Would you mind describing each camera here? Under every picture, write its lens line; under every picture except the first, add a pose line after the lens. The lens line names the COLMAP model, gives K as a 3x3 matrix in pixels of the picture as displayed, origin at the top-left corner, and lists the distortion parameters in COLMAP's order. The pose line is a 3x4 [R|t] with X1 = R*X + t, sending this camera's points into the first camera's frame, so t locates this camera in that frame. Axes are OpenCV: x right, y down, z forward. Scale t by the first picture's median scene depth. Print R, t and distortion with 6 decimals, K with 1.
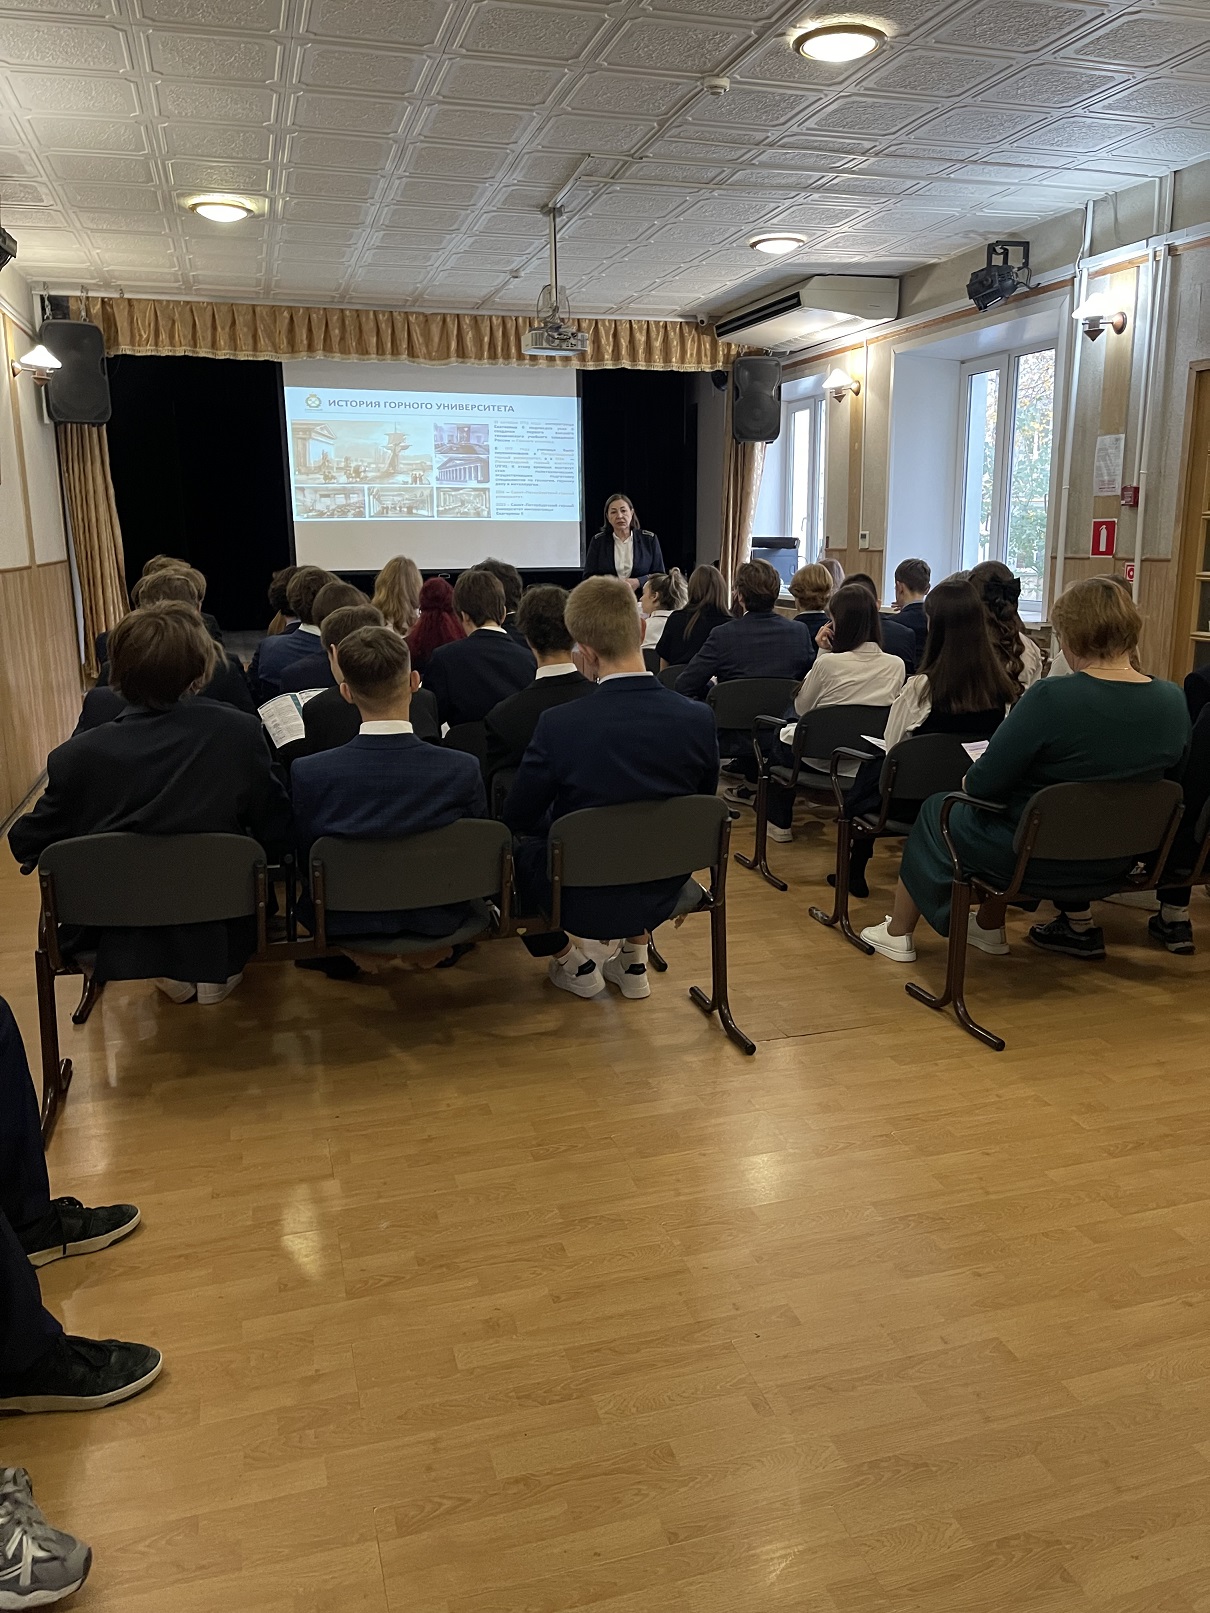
lens RADIAL K [[1246.9, 0, 606.4], [0, 1246.9, 796.2], [0, 0, 1]] dist [0.067721, 0.000686]
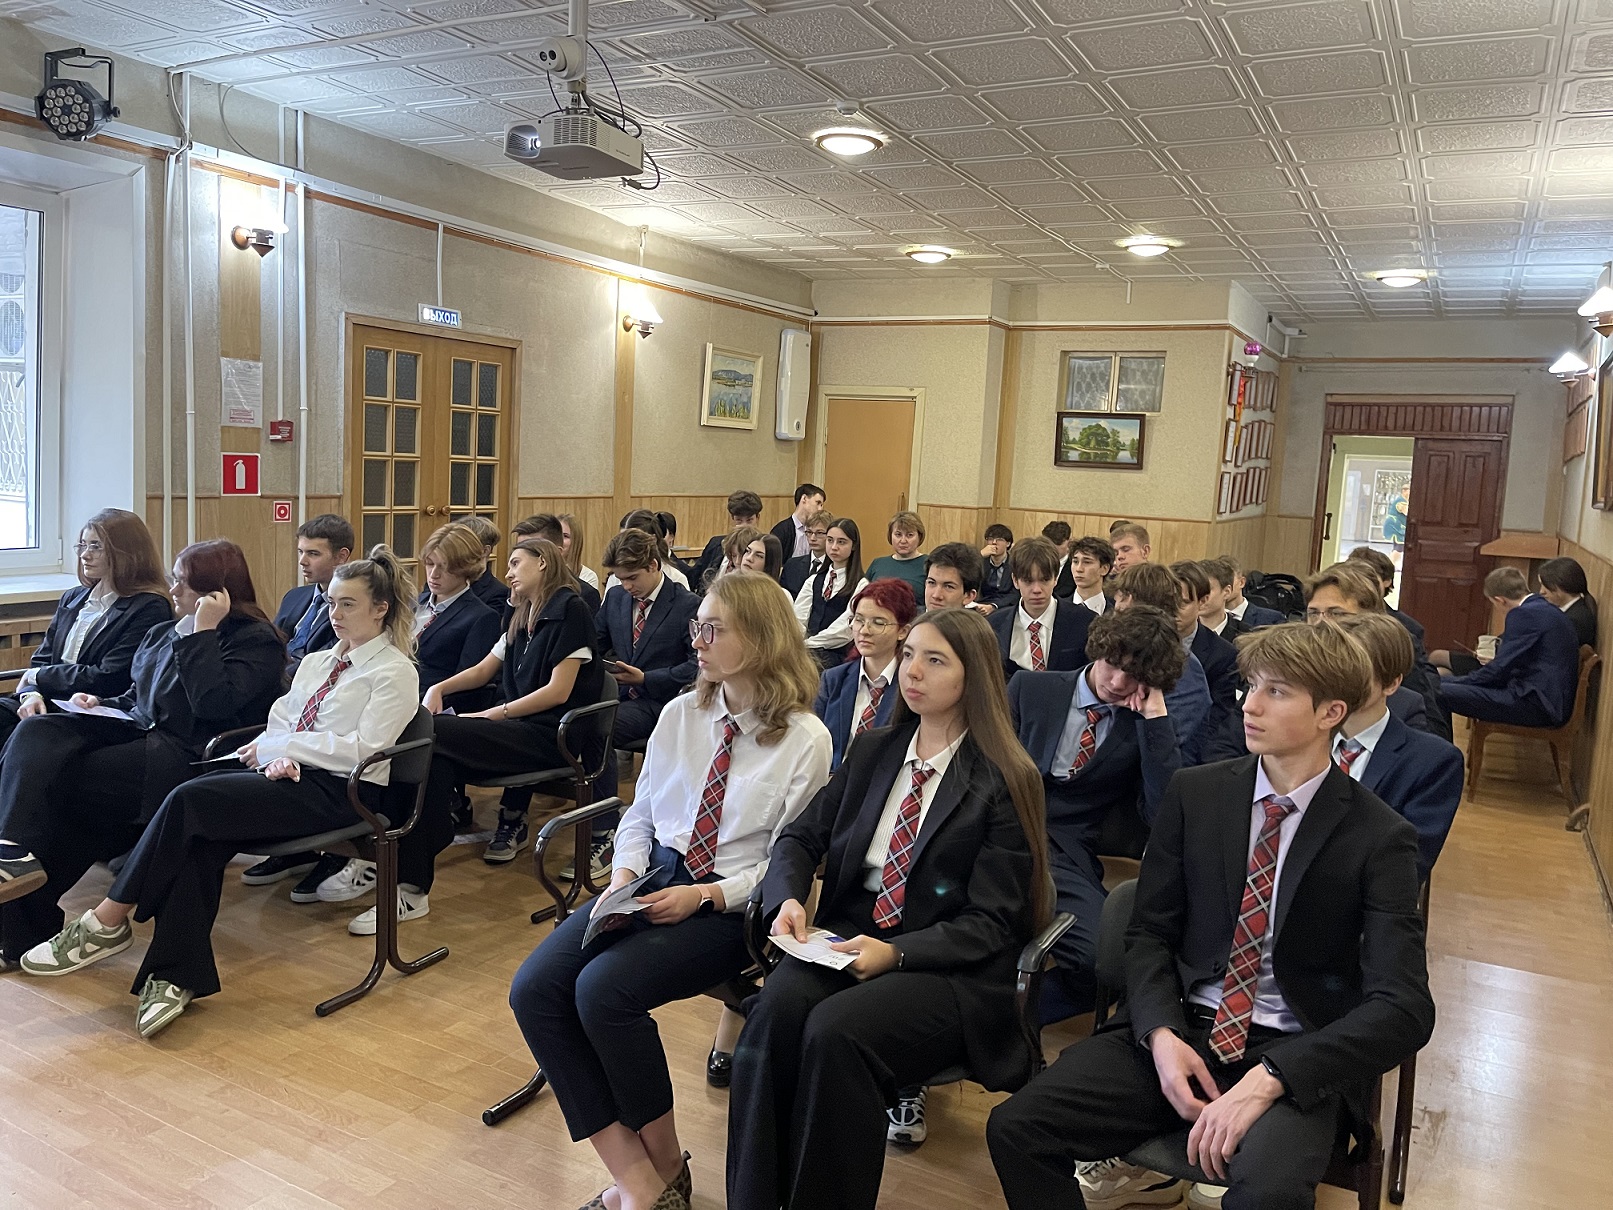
lens RADIAL K [[1246.9, 0, 806.5], [0, 1246.9, 605.0], [0, 0, 1]] dist [0.067721, 0.000686]
pose [[-0.713559, -0.103370, 0.692927, -0.398973], [0.107603, 0.961150, 0.254191, -0.238192], [-0.692282, 0.255942, -0.674714, 1.075234]]
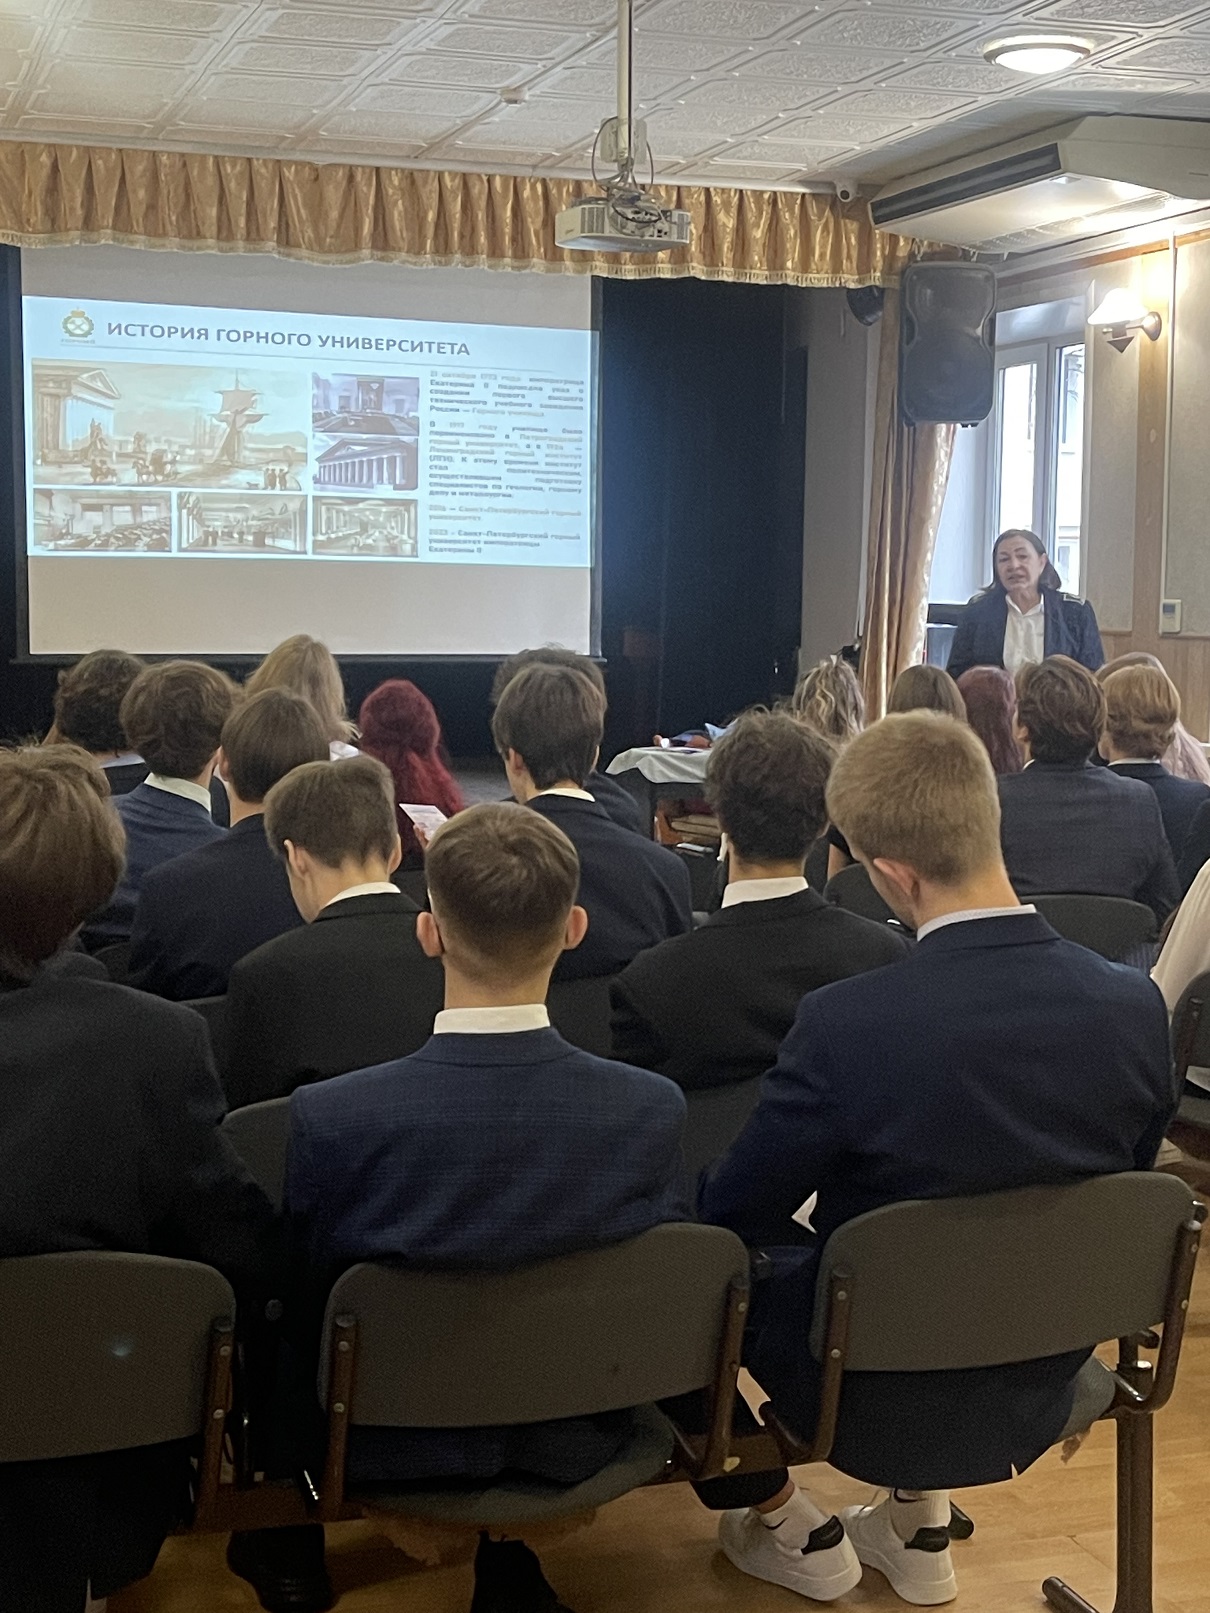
lens RADIAL K [[2431.8, 0, 605.0], [0, 2431.8, 806.5], [0, 0, 1]] dist [0.281853, -1.012934]
pose [[0.998954, 0.016848, 0.042506, -0.063306], [-0.011854, 0.993283, -0.115101, -0.010680], [-0.044160, 0.114476, 0.992444, 0.031187]]
